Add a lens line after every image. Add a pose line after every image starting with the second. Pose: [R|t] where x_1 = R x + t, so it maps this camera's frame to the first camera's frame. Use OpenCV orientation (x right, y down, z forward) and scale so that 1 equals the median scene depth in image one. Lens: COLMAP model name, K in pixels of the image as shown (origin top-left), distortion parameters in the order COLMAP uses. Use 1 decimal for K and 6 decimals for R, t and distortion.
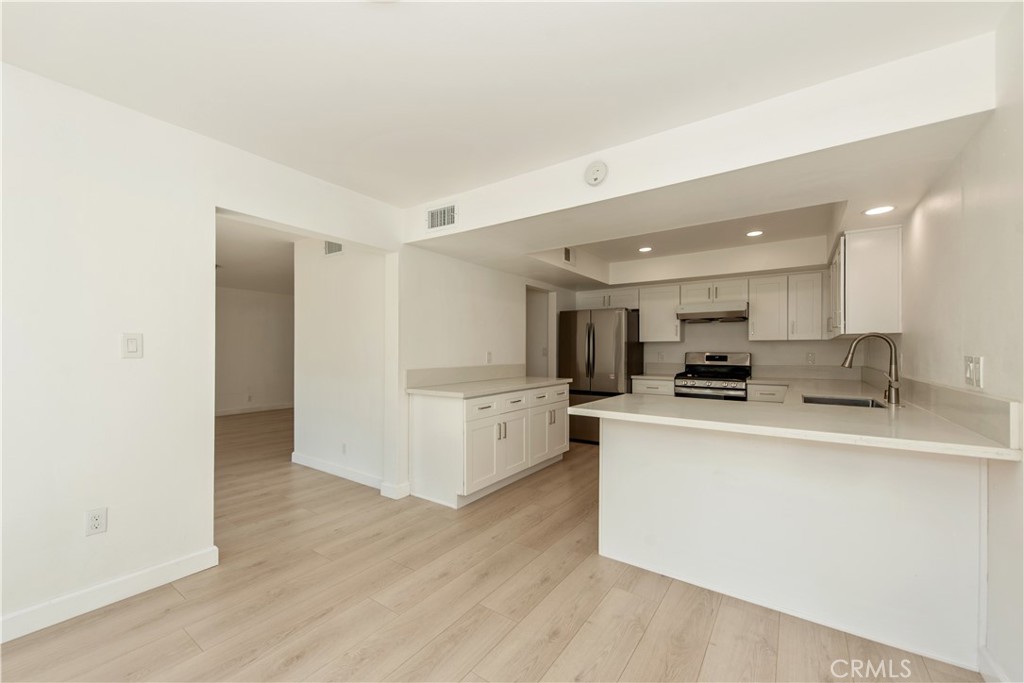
lens RADIAL K [[403.7, 0, 509.1], [0, 403.7, 350.2], [0, 0, 1]] dist [0.005877, -0.000310]
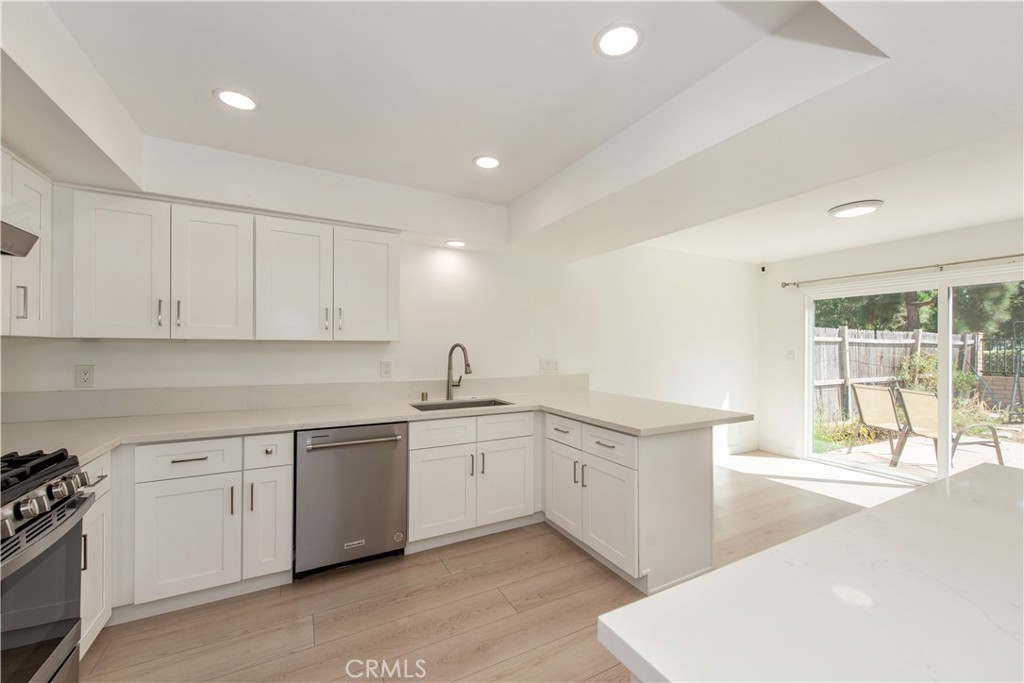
lens RADIAL K [[397.2, 0, 512.5], [0, 397.2, 343.9], [0, 0, 1]] dist [0.006618, -0.000266]
pose [[-0.895372, -0.005346, 0.445287, 0.116270], [-0.010892, 0.999892, -0.009897, -0.016949], [-0.445185, -0.013711, -0.895333, 1.043016]]
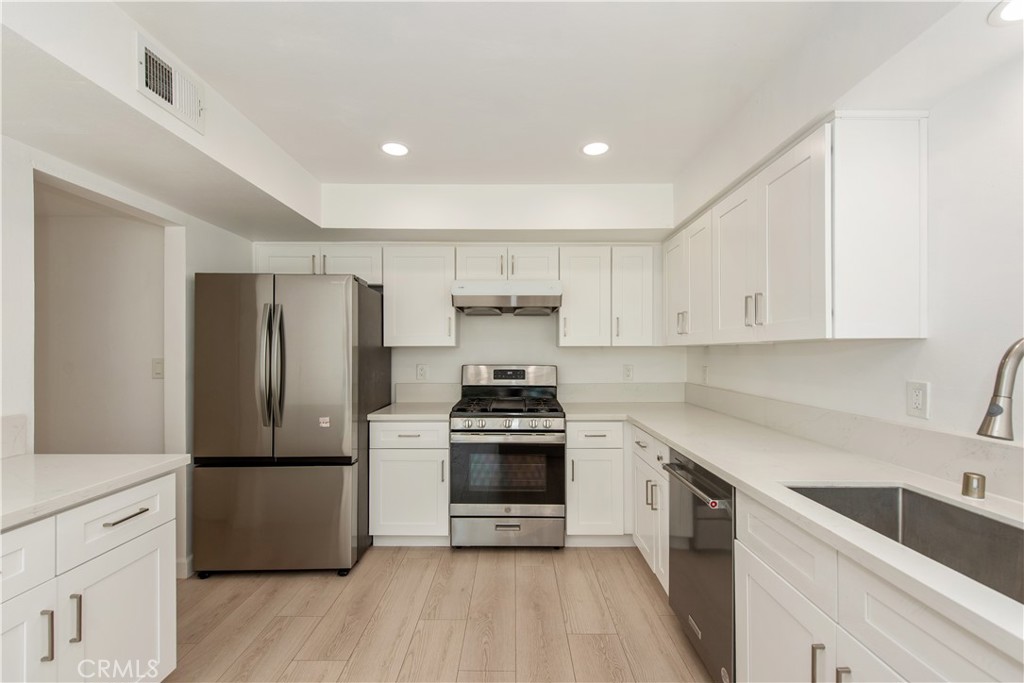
lens RADIAL K [[420.5, 0, 512.7], [0, 420.5, 346.8], [0, 0, 1]] dist [0.016044, -0.000087]
pose [[0.819262, 0.004737, 0.573401, 0.159053], [0.001147, 0.999950, -0.009899, -0.016003], [-0.573419, 0.008768, 0.819215, 0.496038]]
